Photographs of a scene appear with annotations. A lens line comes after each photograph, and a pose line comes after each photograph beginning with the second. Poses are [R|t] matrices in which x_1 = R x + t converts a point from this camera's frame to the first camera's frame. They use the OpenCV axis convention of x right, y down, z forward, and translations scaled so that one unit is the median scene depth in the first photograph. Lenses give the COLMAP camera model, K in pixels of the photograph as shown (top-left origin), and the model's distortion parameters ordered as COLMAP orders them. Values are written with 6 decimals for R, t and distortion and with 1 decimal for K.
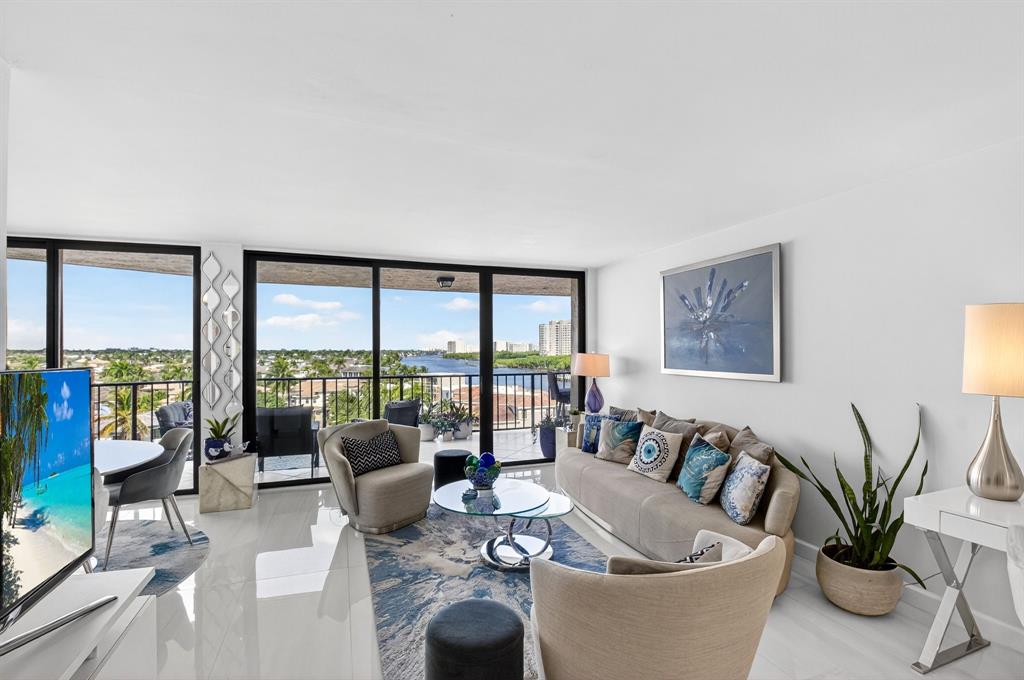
lens RADIAL K [[462.5, 0, 509.0], [0, 462.5, 348.5], [0, 0, 1]] dist [0.001322, -0.024802]
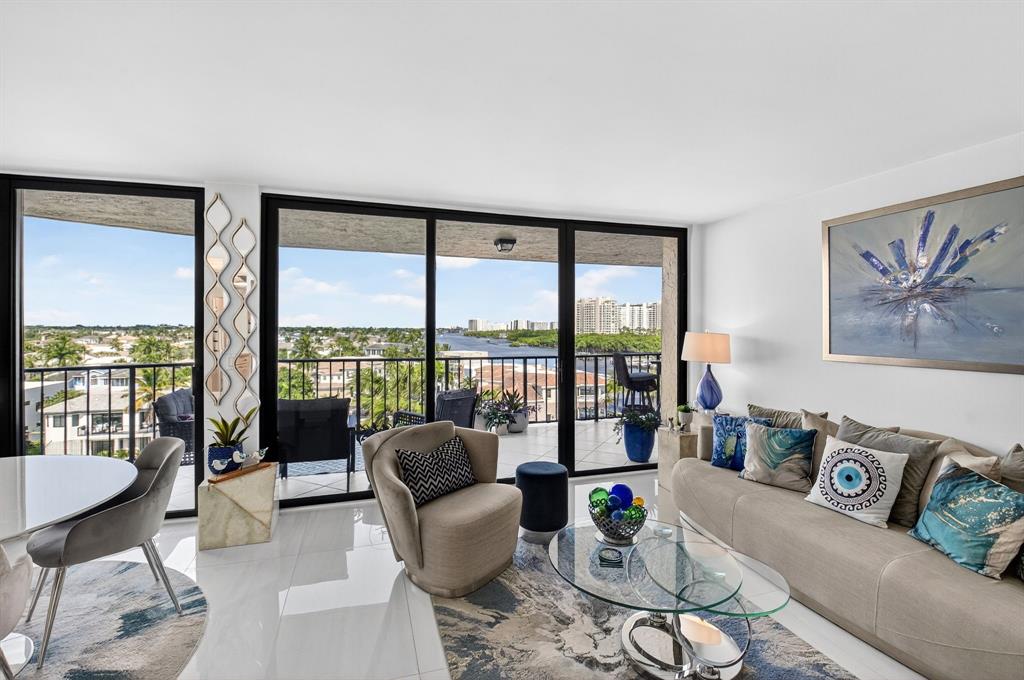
lens RADIAL K [[458.5, 0, 514.9], [0, 458.5, 328.0], [0, 0, 1]] dist [-0.008116, -0.013095]
pose [[0.999549, 0.004730, -0.029660, -0.147090], [-0.004649, 0.999985, 0.002803, 0.002894], [0.029673, -0.002664, 0.999556, 0.284272]]
